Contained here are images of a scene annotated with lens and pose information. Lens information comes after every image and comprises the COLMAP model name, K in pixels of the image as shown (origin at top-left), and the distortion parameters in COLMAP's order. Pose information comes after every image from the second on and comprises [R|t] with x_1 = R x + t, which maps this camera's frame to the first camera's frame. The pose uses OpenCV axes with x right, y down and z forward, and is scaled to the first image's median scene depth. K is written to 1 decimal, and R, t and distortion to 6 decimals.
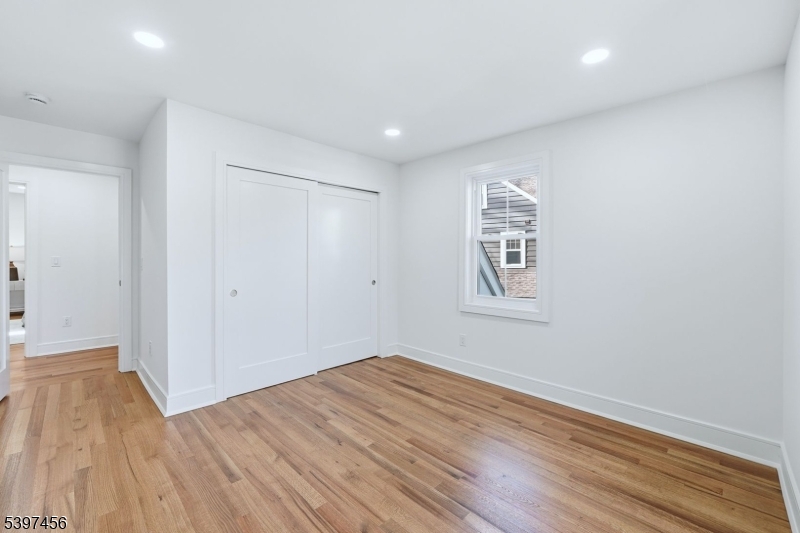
lens RADIAL K [[346.9, 0, 400.0], [0, 346.9, 261.8], [0, 0, 1]] dist [0.000257, 0.000141]
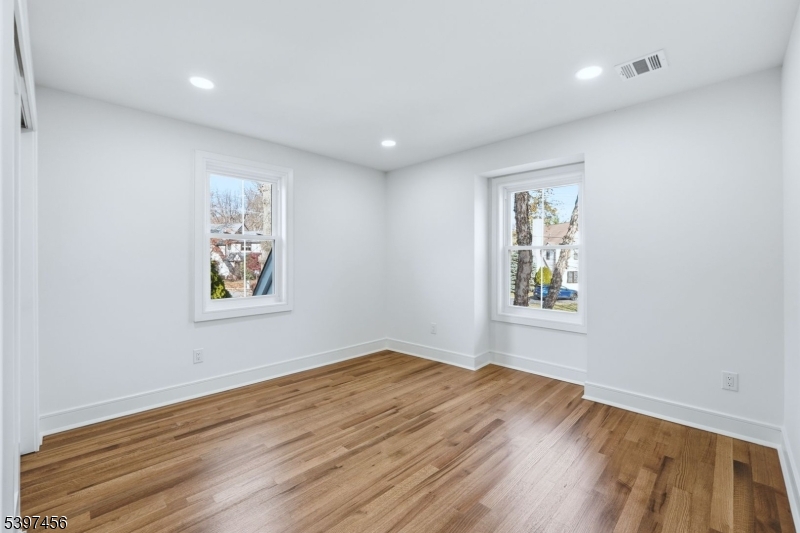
lens RADIAL K [[346.9, 0, 400.0], [0, 346.9, 261.8], [0, 0, 1]] dist [0.000257, 0.000141]
pose [[-0.033308, -0.011622, 0.999378, -0.961057], [0.005980, 0.999912, 0.011827, -0.008763], [-0.999427, 0.006370, -0.033236, 0.790866]]
